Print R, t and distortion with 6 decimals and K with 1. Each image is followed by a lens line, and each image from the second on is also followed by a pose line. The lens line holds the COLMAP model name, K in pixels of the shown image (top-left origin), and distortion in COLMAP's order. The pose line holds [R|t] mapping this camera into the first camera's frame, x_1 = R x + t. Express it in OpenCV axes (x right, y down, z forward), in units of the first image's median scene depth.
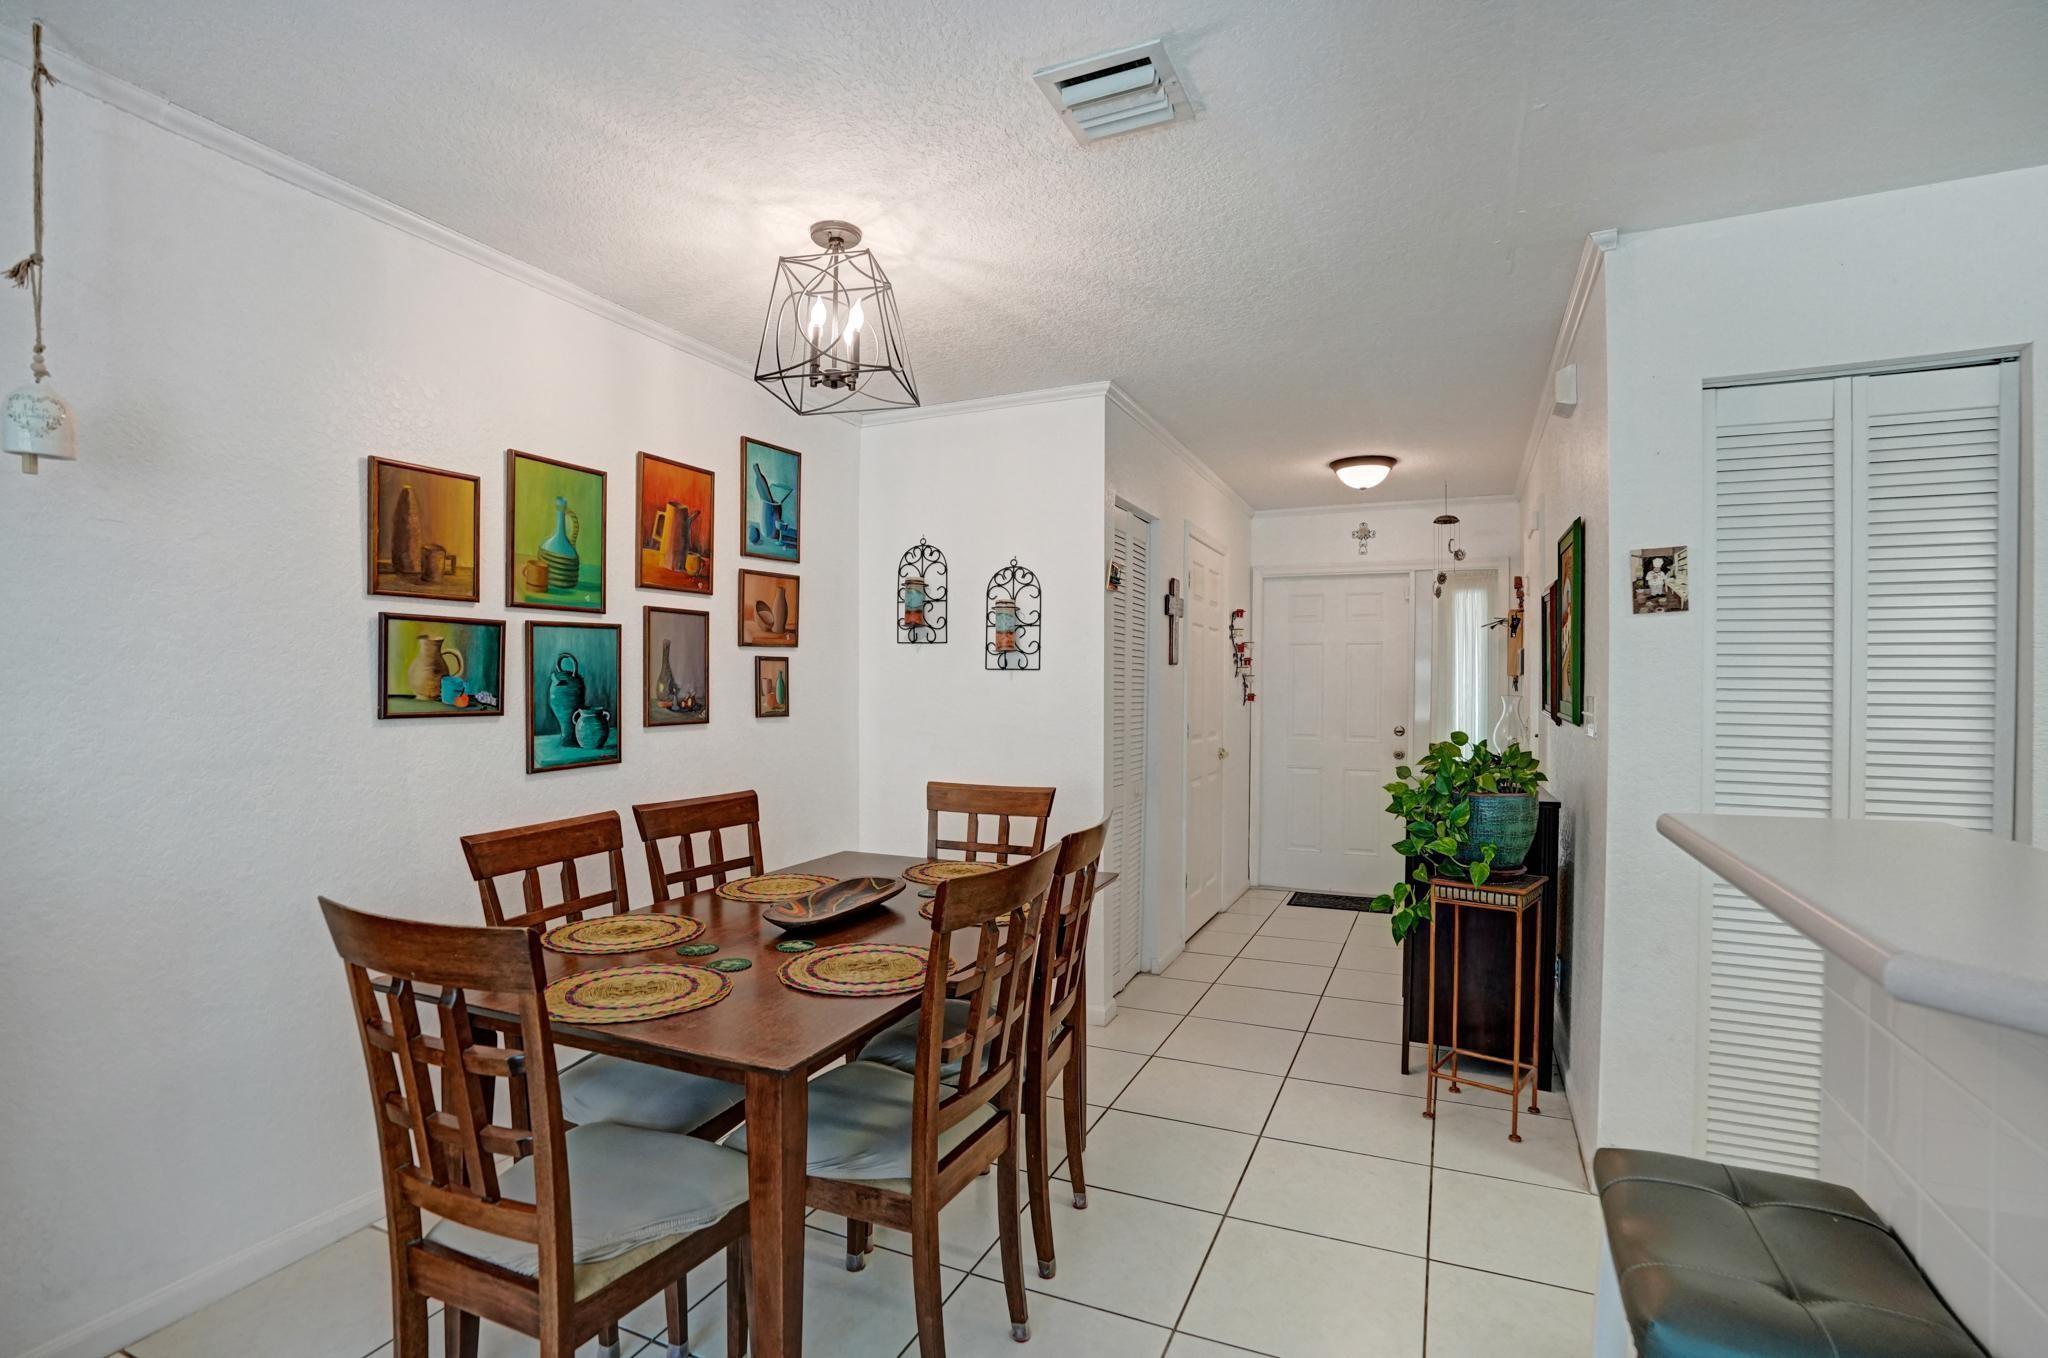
lens RADIAL K [[967.0, 0, 1024.0], [0, 967.0, 679.0], [0, 0, 1]] dist [-0.072023, 0.031000]
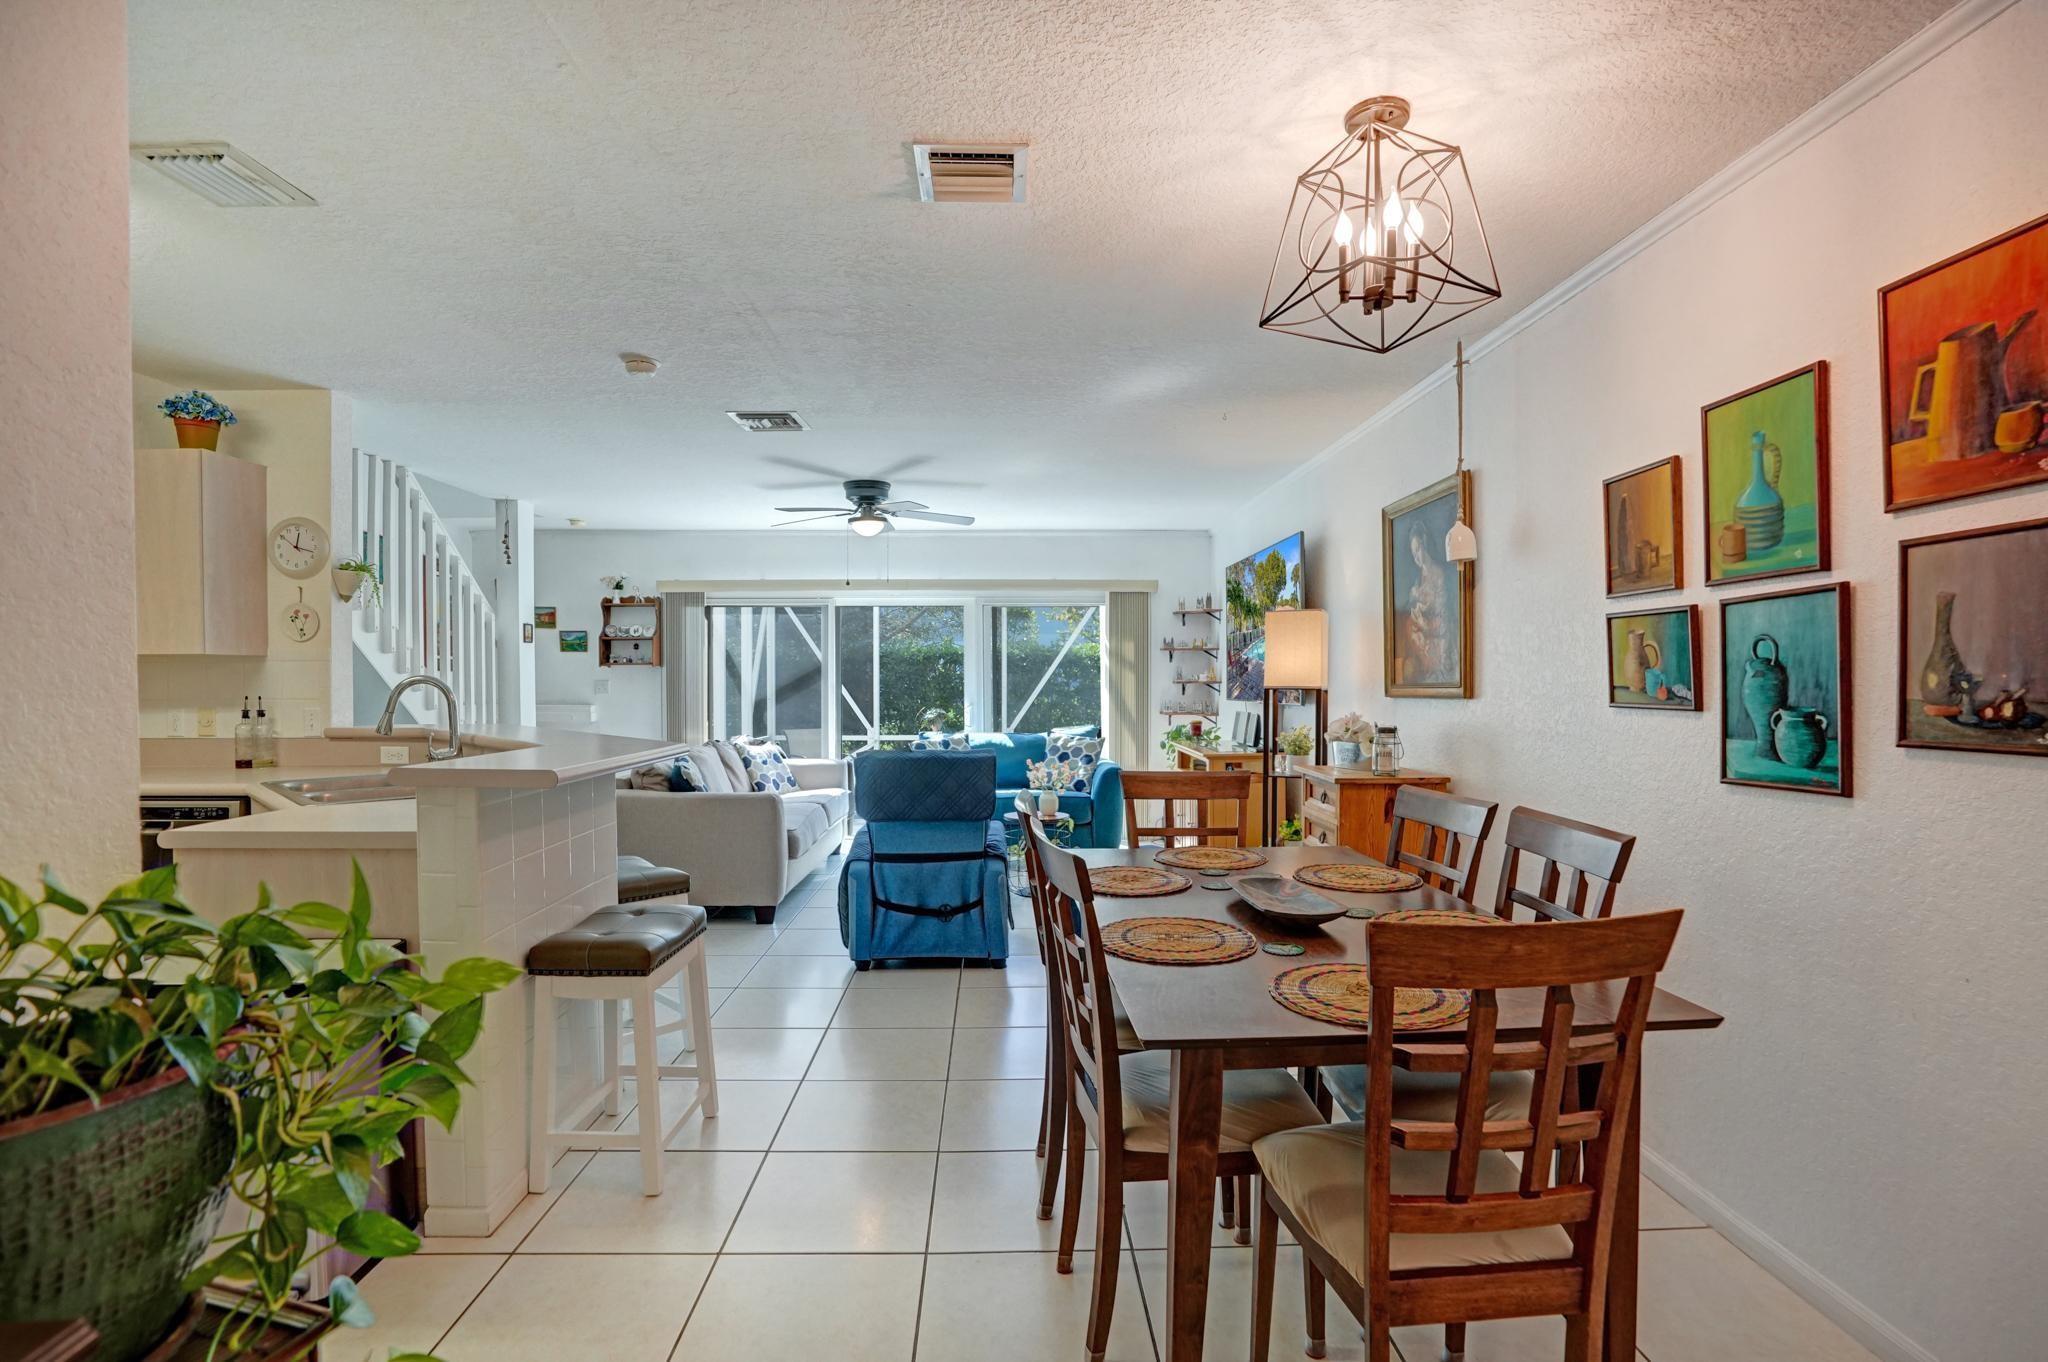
lens RADIAL K [[954.6, 0, 1026.9], [0, 954.6, 691.7], [0, 0, 1]] dist [-0.062865, 0.029594]
pose [[-0.899124, 0.005892, -0.437655, 0.378171], [0.003655, 0.999976, 0.005953, 0.012075], [0.437679, 0.003752, -0.899123, 1.435539]]
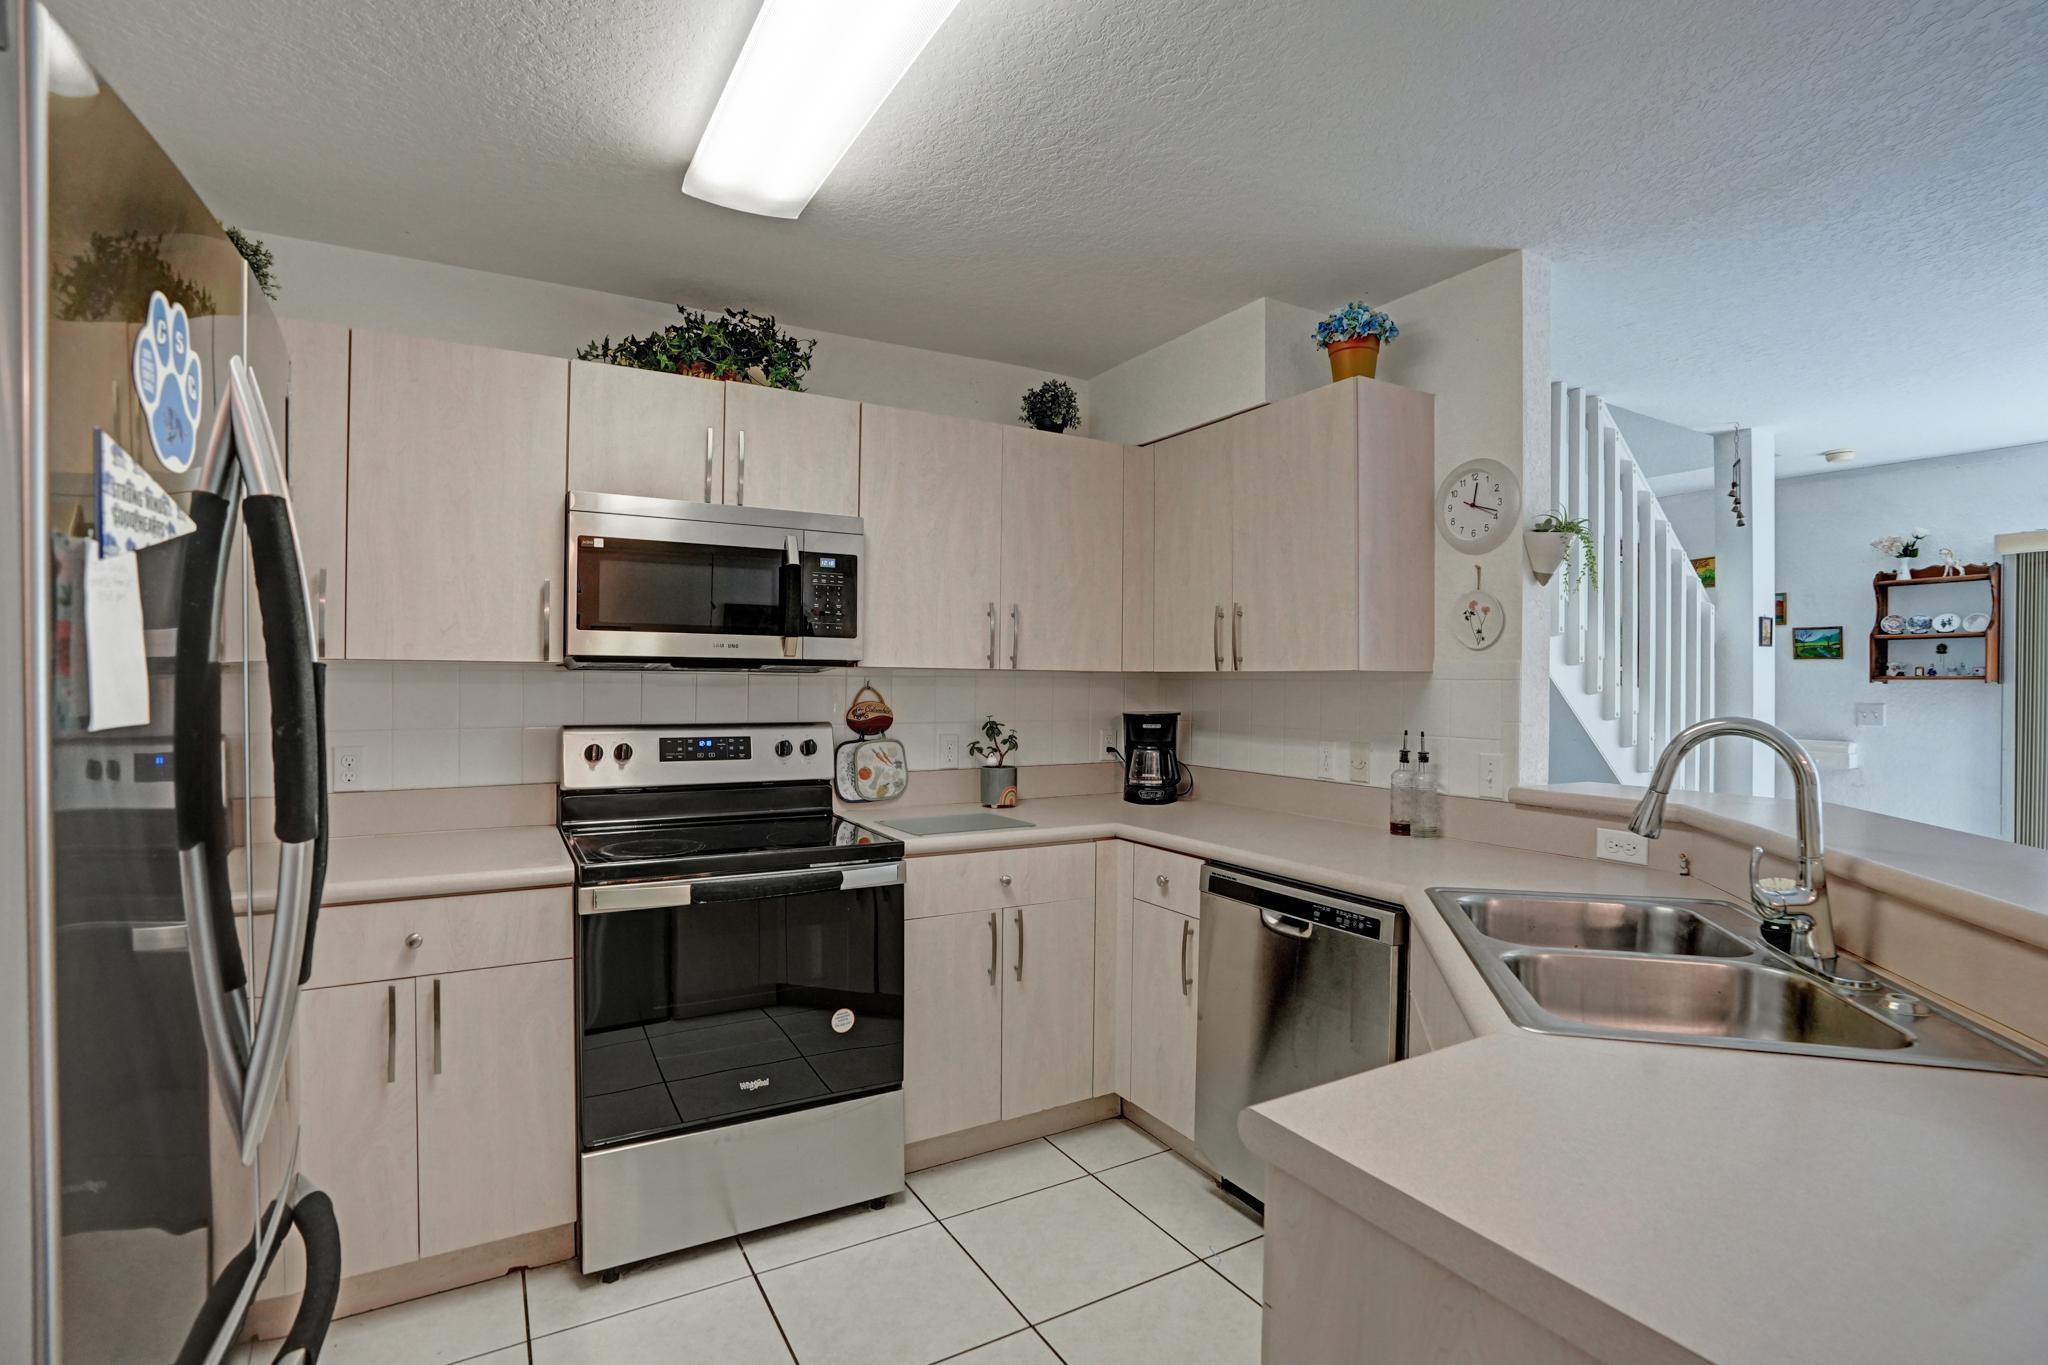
lens RADIAL K [[972.8, 0, 1024.9], [0, 972.8, 680.4], [0, 0, 1]] dist [-0.073709, 0.032724]
pose [[-0.816160, -0.008978, 0.577756, 0.568404], [-0.016050, 0.999846, -0.007136, -0.015297], [-0.577603, -0.015097, -0.816178, 0.720931]]
